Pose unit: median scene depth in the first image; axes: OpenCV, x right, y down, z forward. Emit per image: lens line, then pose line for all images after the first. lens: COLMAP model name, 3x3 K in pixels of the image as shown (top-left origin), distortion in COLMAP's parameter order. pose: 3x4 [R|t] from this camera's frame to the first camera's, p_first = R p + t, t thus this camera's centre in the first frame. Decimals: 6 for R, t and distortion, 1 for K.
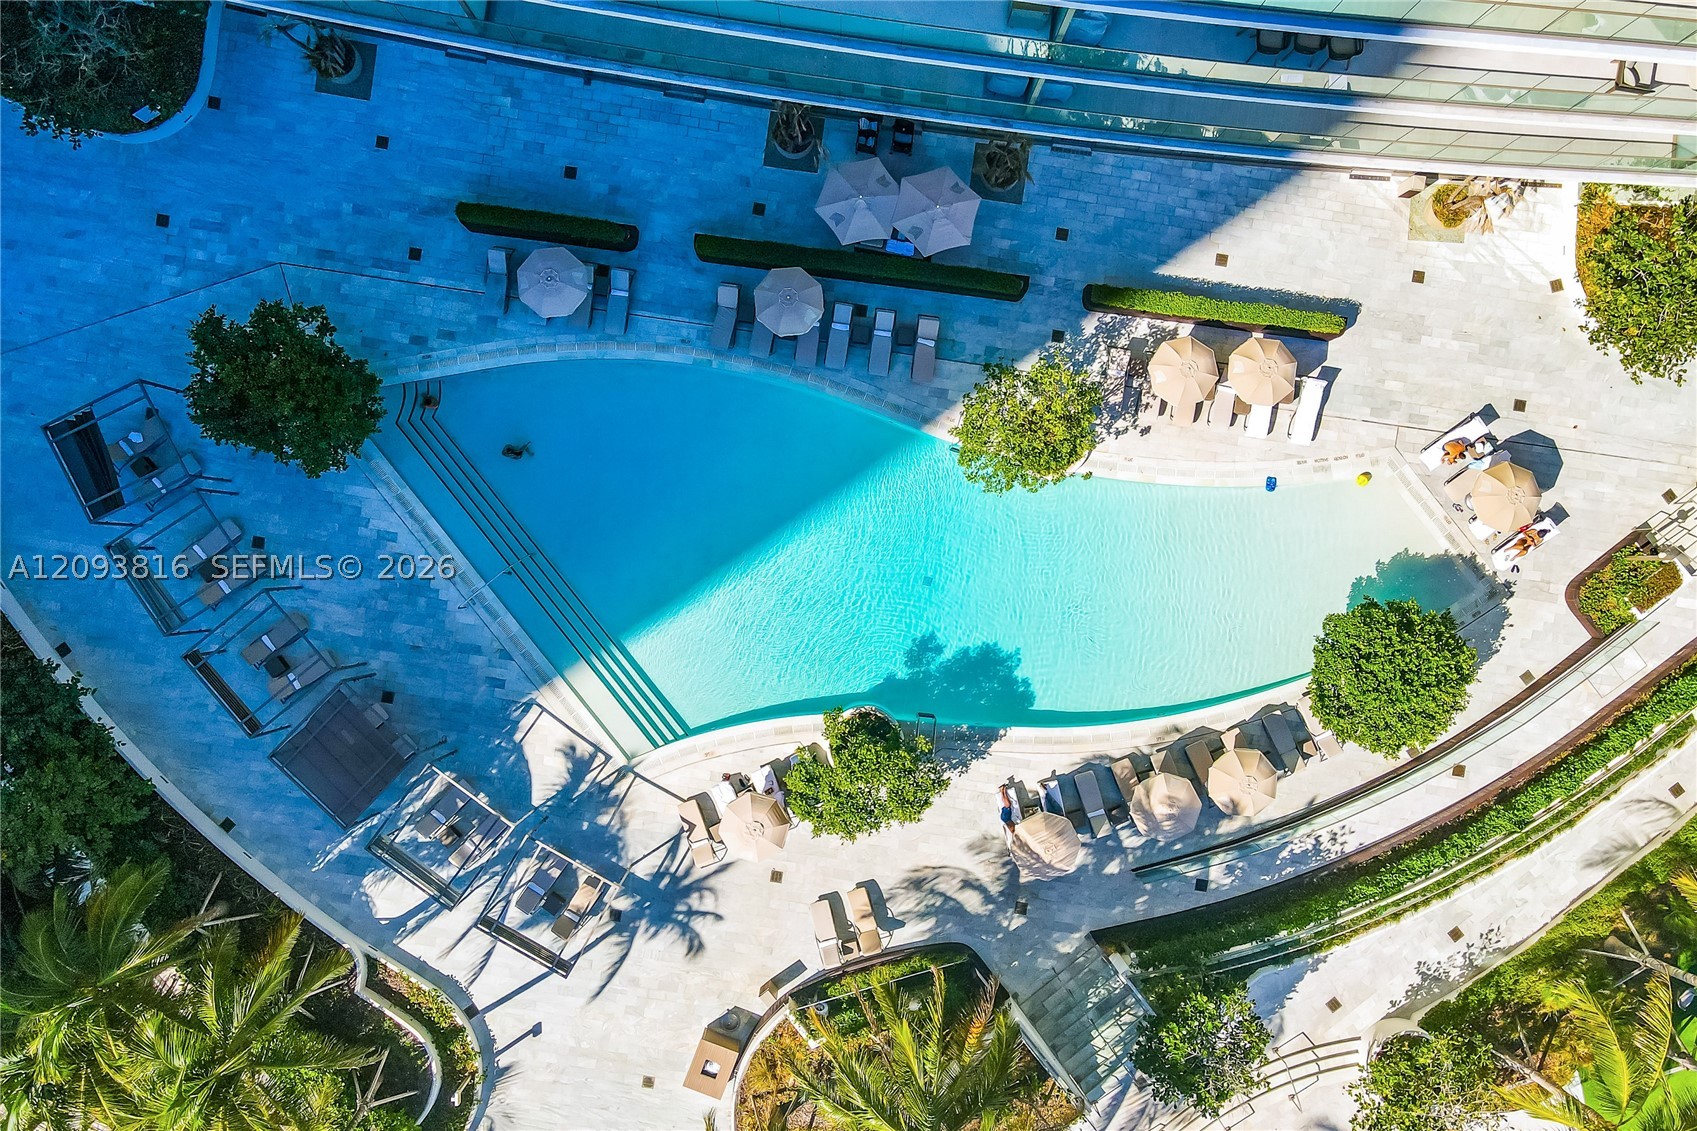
lens RADIAL K [[1253.6, 0, 848.5], [0, 1253.6, 565.5], [0, 0, 1]] dist [-0.007771, 0.001087]
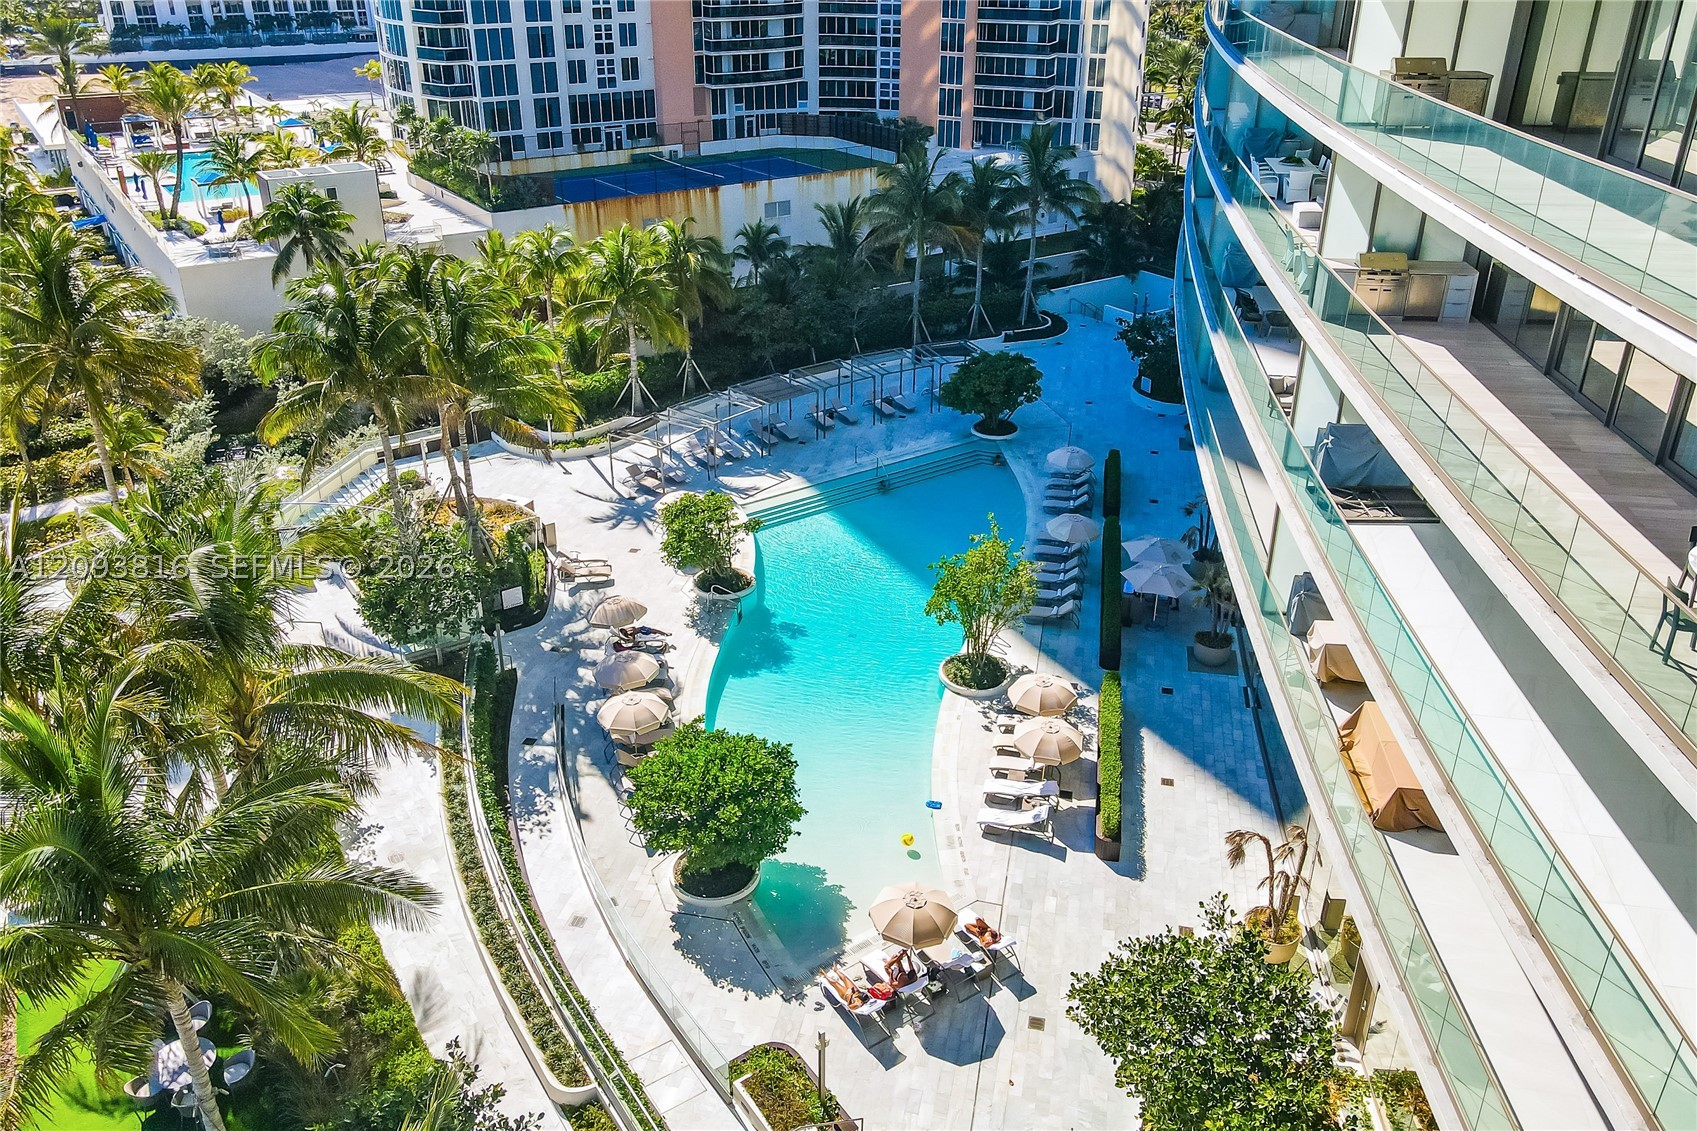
lens RADIAL K [[1253.1, 0, 850.7], [0, 1253.1, 501.0], [0, 0, 1]] dist [-0.003002, 0.009888]
pose [[-0.067906, 0.421183, -0.904430, 1.080995], [-0.997109, -0.059628, 0.047097, -0.033147], [-0.034093, 0.905013, 0.424015, 0.397603]]
